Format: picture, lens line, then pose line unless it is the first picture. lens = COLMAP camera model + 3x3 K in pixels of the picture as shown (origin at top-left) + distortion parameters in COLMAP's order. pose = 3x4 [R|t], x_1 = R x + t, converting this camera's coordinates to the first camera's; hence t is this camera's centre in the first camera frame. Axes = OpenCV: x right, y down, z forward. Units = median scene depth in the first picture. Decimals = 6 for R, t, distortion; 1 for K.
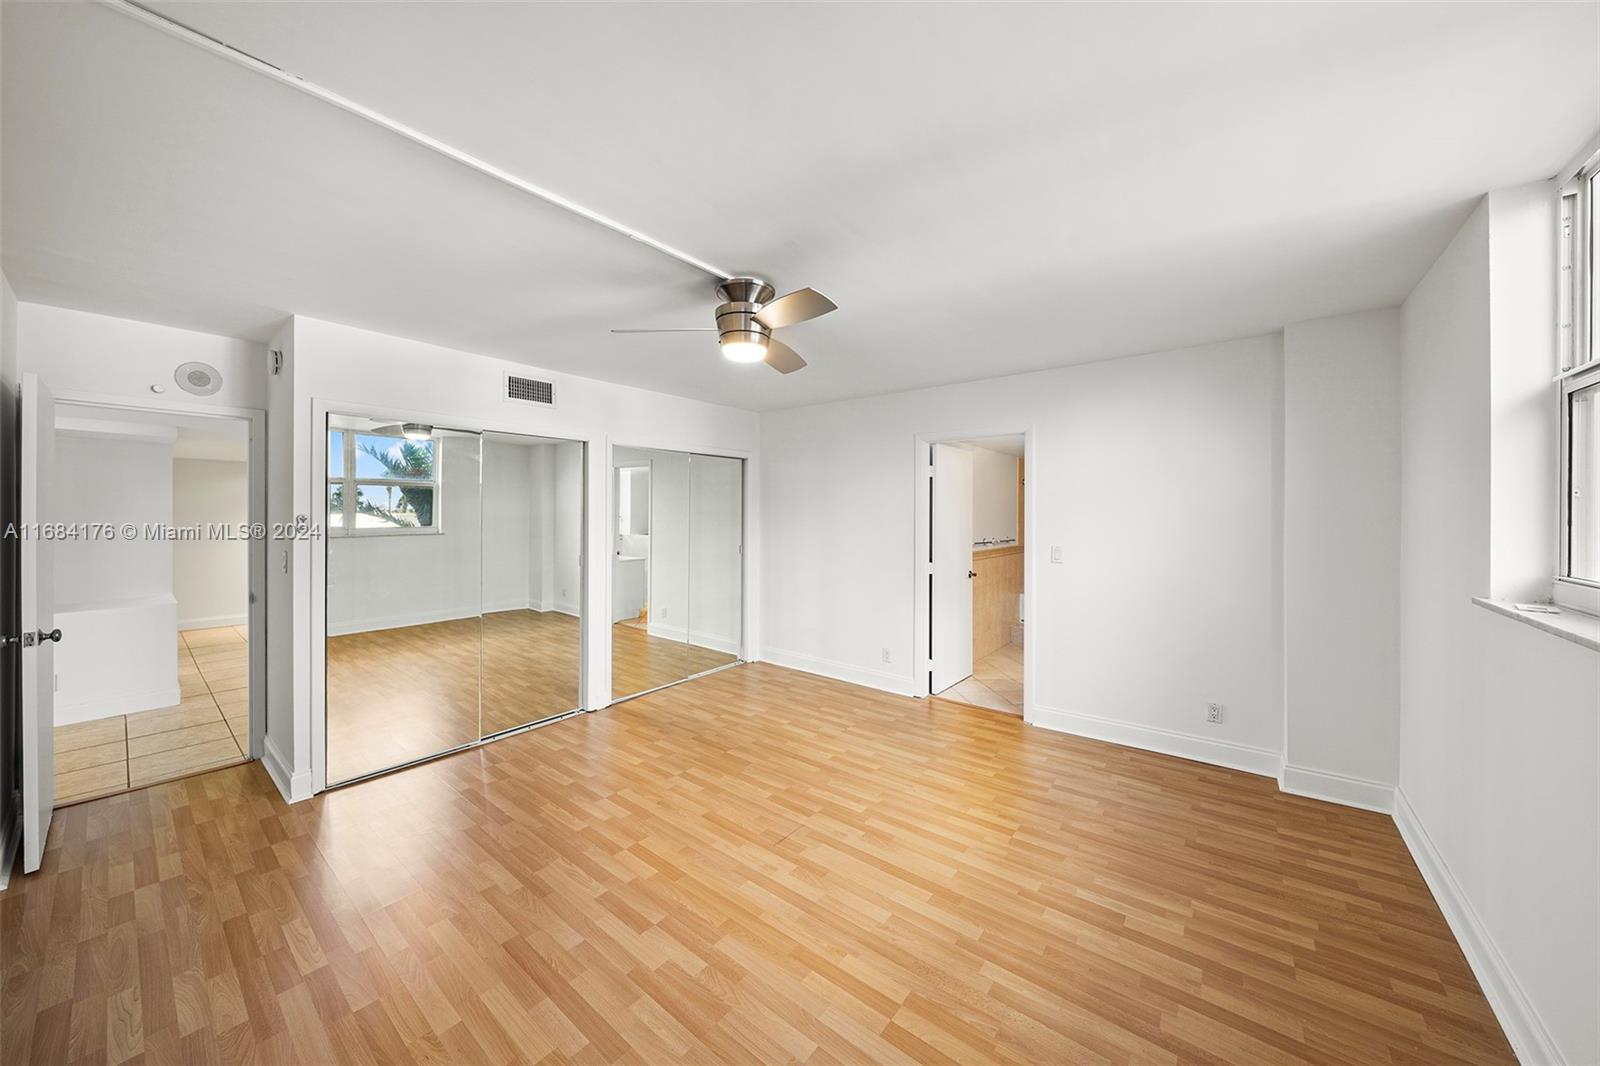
lens RADIAL K [[576.2, 0, 789.6], [0, 576.2, 524.0], [0, 0, 1]] dist [-0.005022, 0.000048]
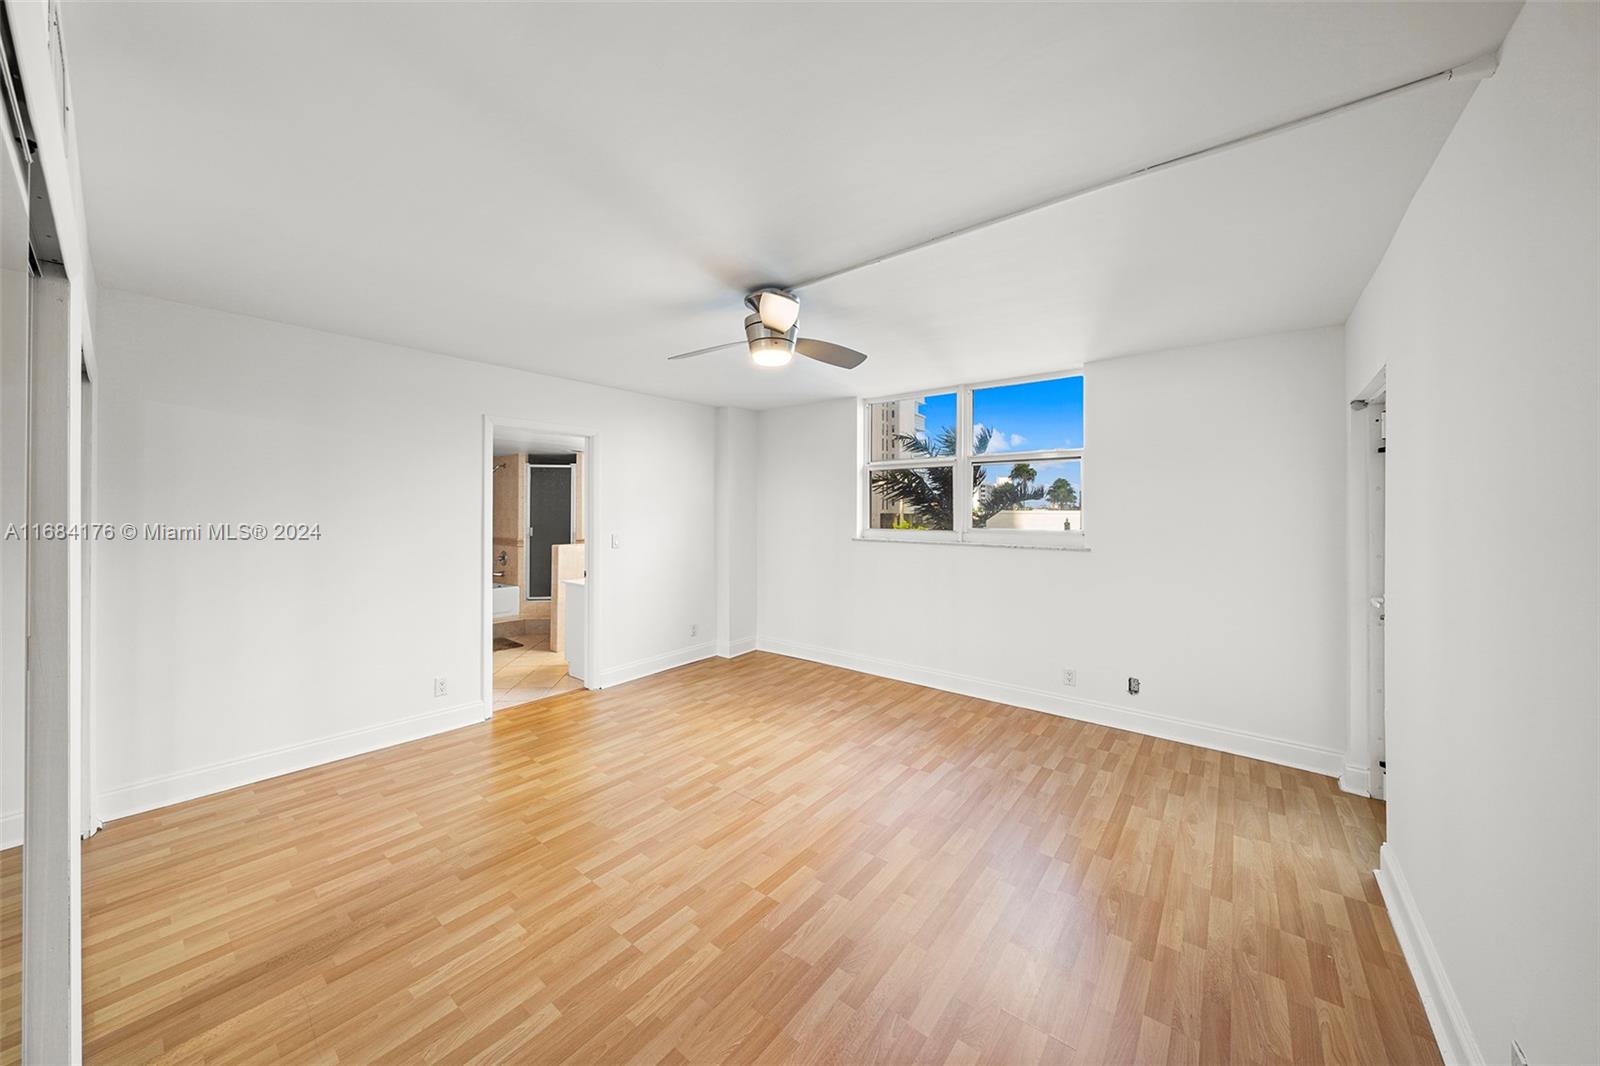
lens RADIAL K [[549.7, 0, 794.1], [0, 549.7, 501.2], [0, 0, 1]] dist [-0.006668, -0.000047]
pose [[-0.021141, 0.012192, 0.999702, -1.018349], [0.014261, 0.999828, -0.011892, -0.027814], [-0.999675, 0.014006, -0.021312, 0.865871]]
